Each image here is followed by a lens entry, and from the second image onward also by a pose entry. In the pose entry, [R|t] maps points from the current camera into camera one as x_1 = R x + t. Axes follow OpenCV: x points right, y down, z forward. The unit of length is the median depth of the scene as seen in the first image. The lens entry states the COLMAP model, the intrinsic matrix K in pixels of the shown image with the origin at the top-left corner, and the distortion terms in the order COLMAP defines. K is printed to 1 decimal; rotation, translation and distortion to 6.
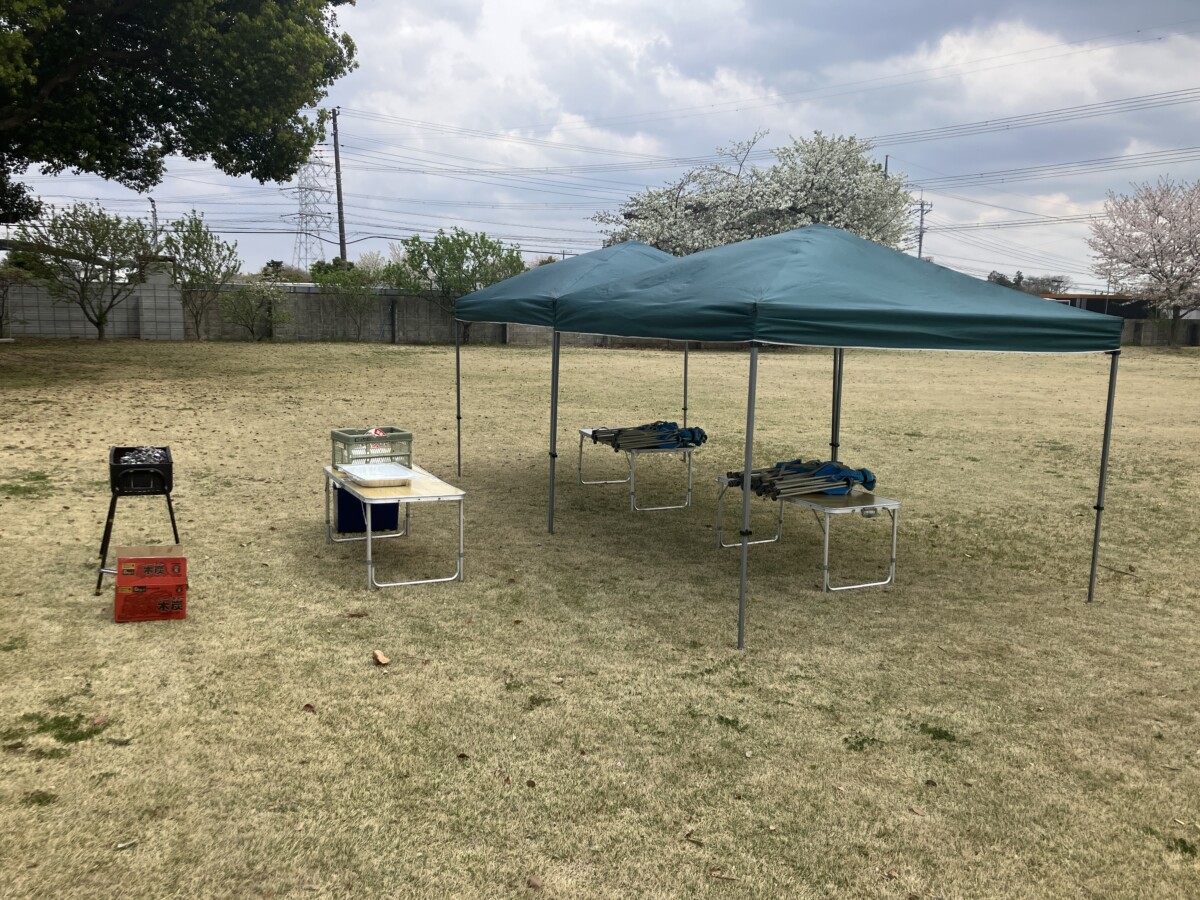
lens RADIAL K [[997.6, 0, 600.0], [0, 997.6, 450.0], [0, 0, 1]] dist [0.021660, -0.009021]
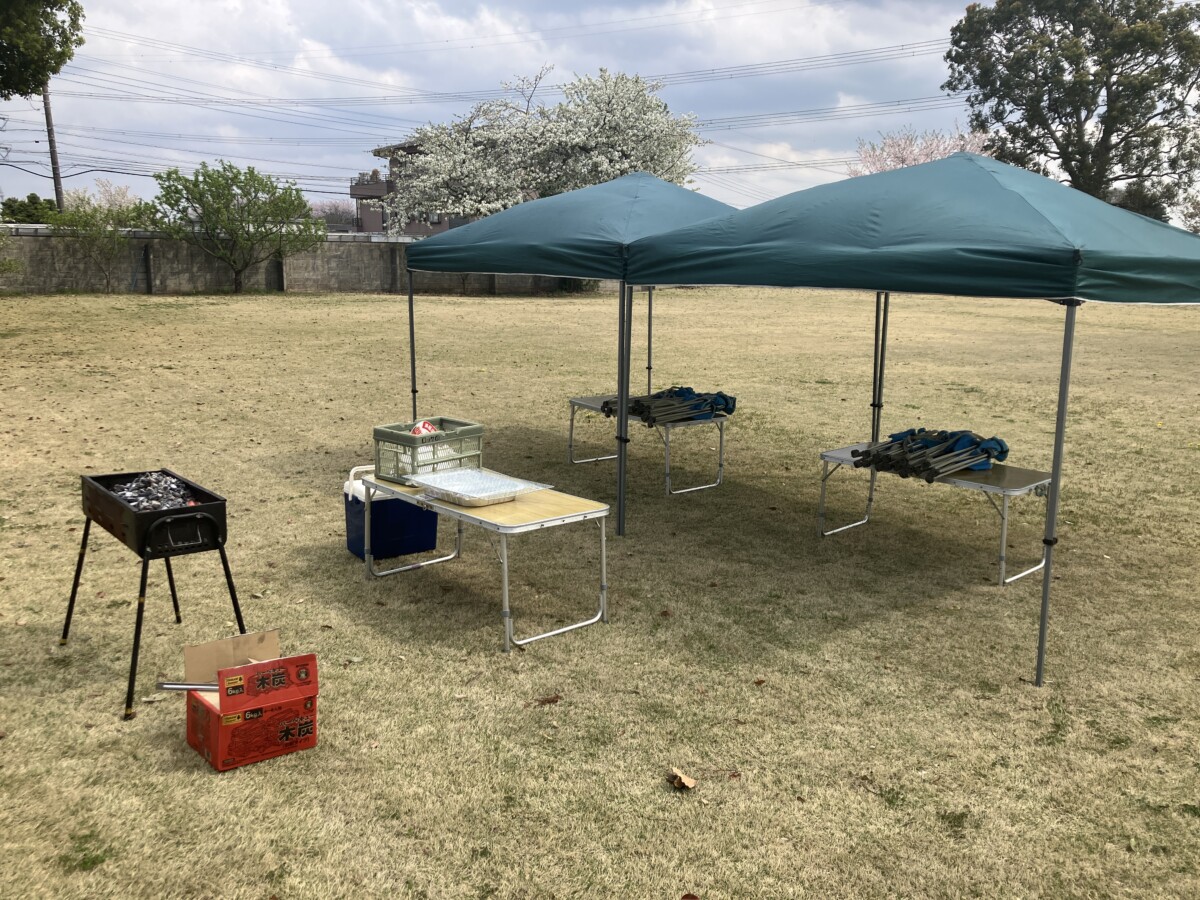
lens RADIAL K [[987.2, 0, 603.7], [0, 987.2, 432.3], [0, 0, 1]] dist [0.006326, 0.004646]
pose [[0.959774, -0.057271, 0.274871, -0.304523], [0.045729, 0.997789, 0.048222, -0.043322], [-0.277025, -0.033713, 0.960271, 0.258627]]
